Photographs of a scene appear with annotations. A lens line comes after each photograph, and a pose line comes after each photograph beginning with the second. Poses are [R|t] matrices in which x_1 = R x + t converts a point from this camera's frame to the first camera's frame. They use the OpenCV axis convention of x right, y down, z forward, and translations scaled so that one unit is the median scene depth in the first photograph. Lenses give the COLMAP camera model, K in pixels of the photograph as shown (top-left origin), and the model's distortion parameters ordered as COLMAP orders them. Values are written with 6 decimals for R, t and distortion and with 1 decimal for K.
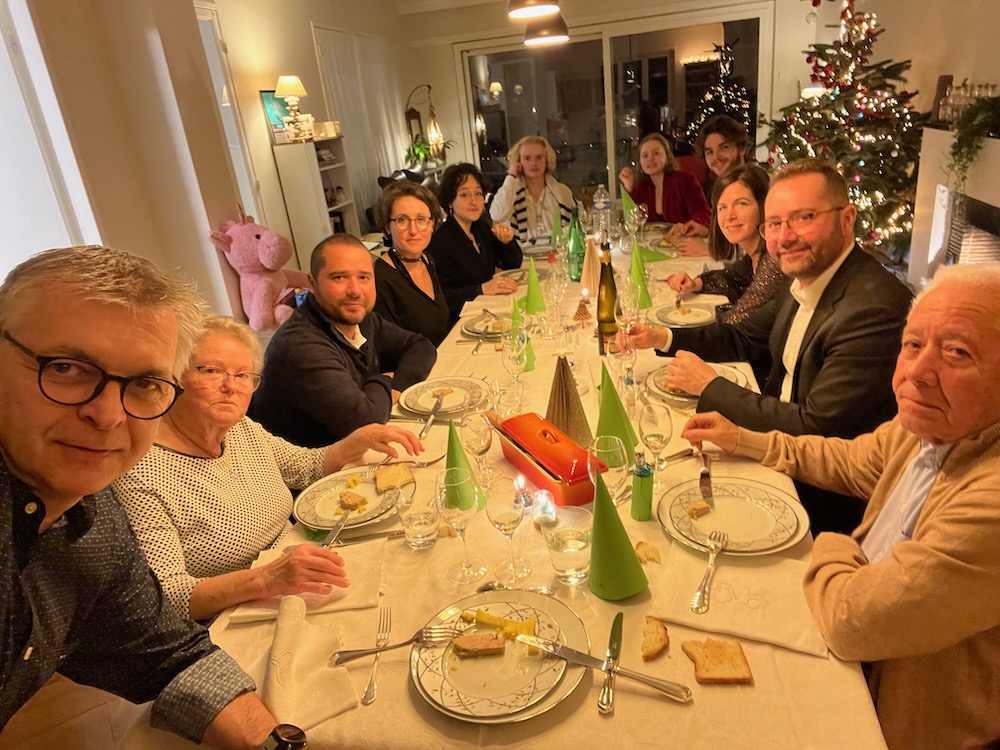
lens RADIAL K [[679.1, 0, 497.7], [0, 679.1, 375.3], [0, 0, 1]] dist [0.009264, -0.008901]
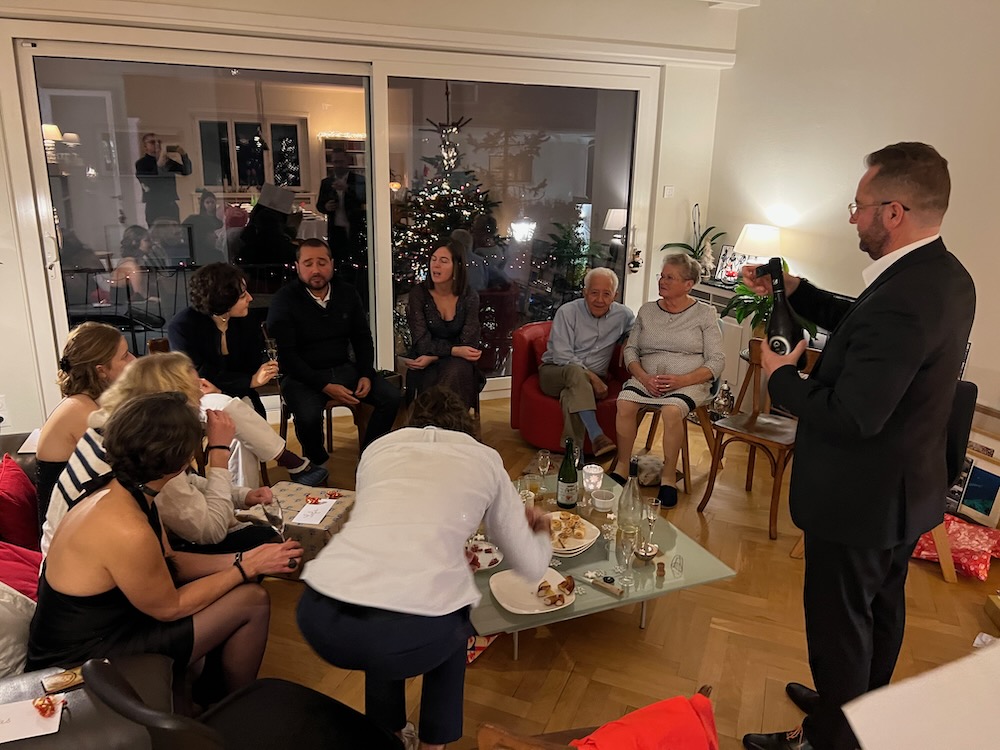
lens RADIAL K [[752.7, 0, 496.1], [0, 752.7, 372.9], [0, 0, 1]] dist [0.039220, -0.037085]
pose [[0.833291, -0.029299, 0.552058, -0.050328], [0.099446, 0.990249, -0.097552, -0.158805], [-0.543817, 0.136190, 0.828079, 0.376336]]
